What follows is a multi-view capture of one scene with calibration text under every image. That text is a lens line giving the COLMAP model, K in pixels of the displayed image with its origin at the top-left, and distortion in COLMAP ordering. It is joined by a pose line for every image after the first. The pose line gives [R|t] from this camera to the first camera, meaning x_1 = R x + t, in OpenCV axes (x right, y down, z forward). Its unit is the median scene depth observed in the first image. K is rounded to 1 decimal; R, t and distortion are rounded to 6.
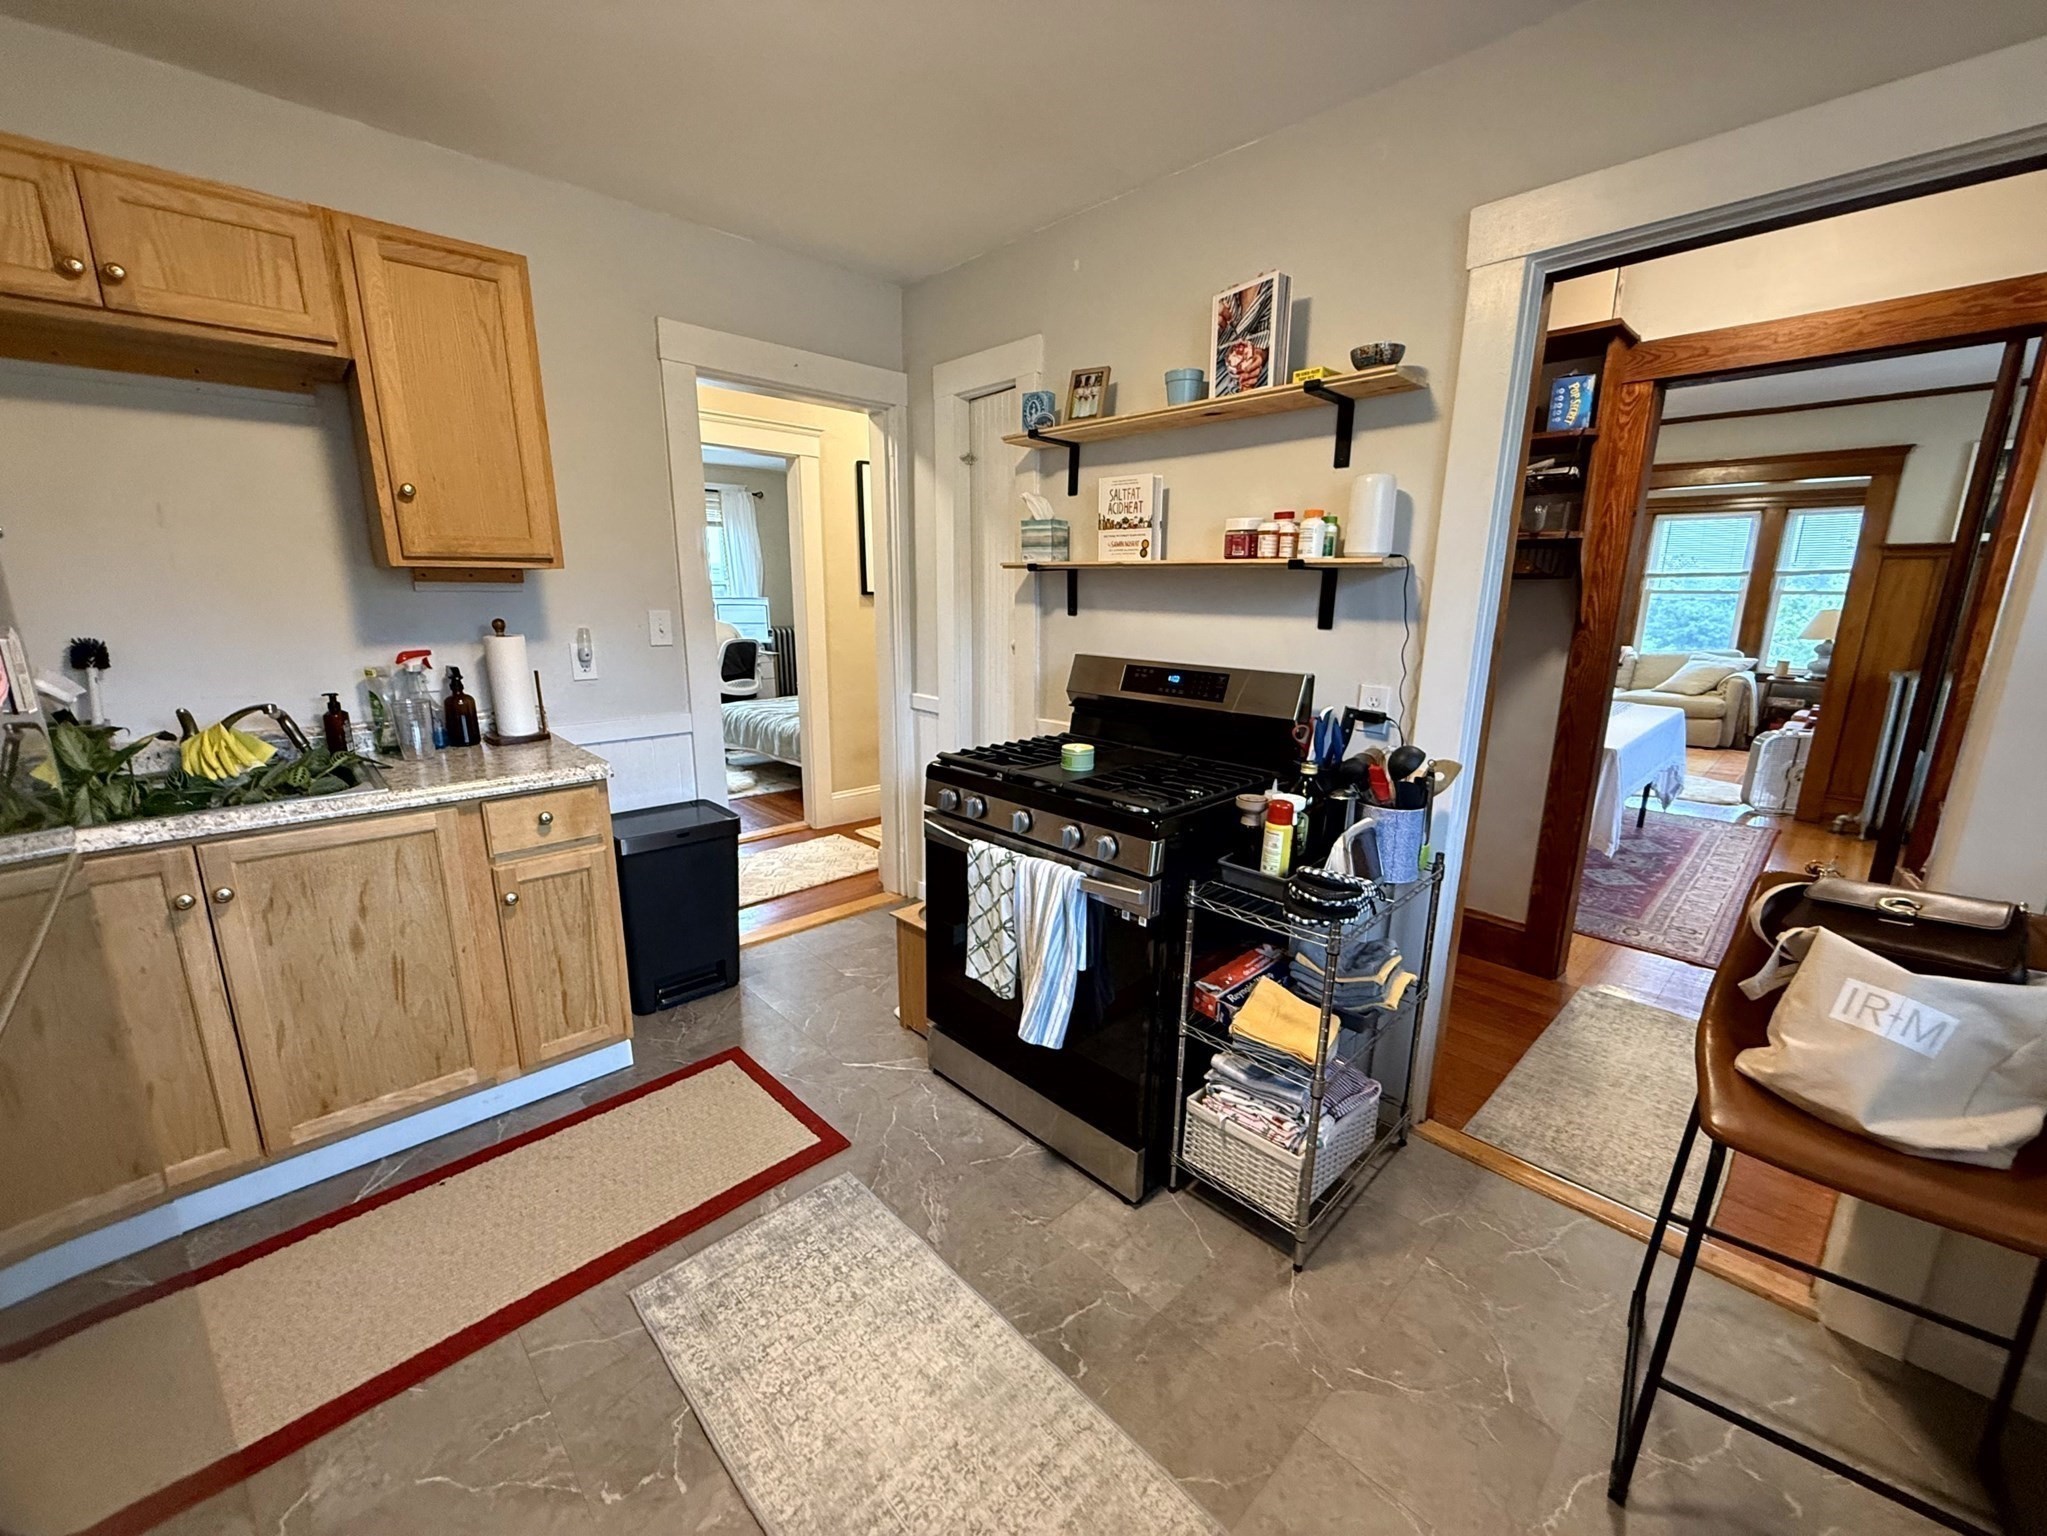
lens RADIAL K [[813.7, 0, 1023.5], [0, 813.7, 768.0], [0, 0, 1]] dist [-0.003539, -0.000289]
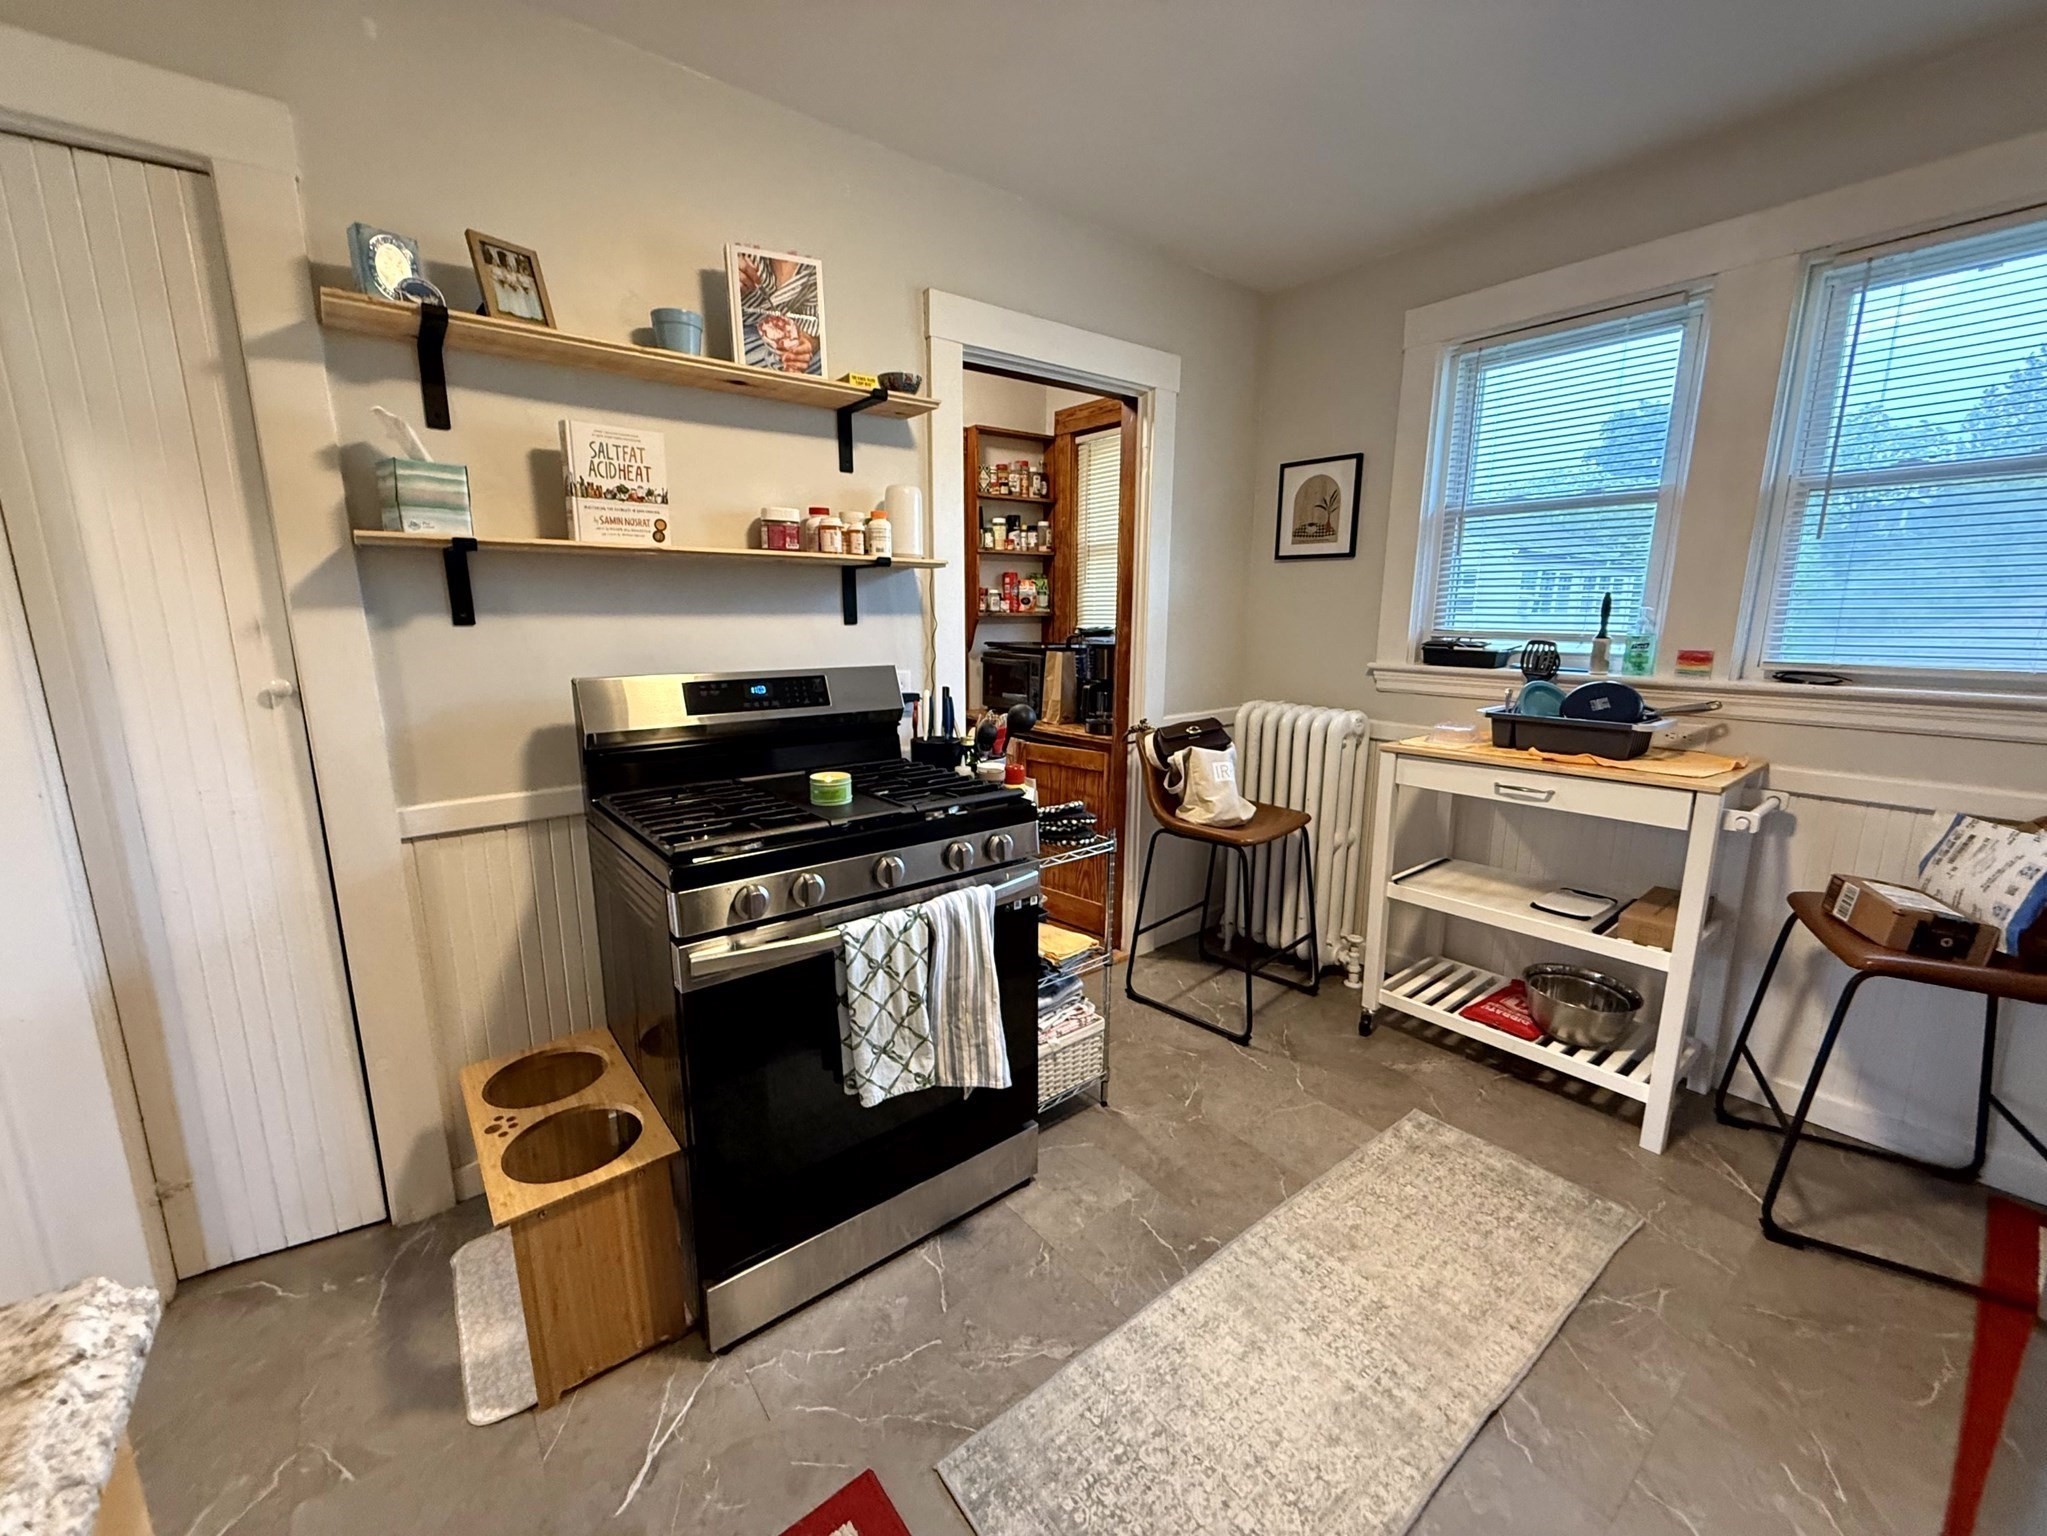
lens RADIAL K [[813.7, 0, 1023.5], [0, 813.7, 768.0], [0, 0, 1]] dist [-0.003539, -0.000289]
pose [[0.095219, -0.200523, 0.975051, -0.710714], [0.217772, 0.959971, 0.176155, -0.136042], [-0.971344, 0.195565, 0.135076, 0.713794]]
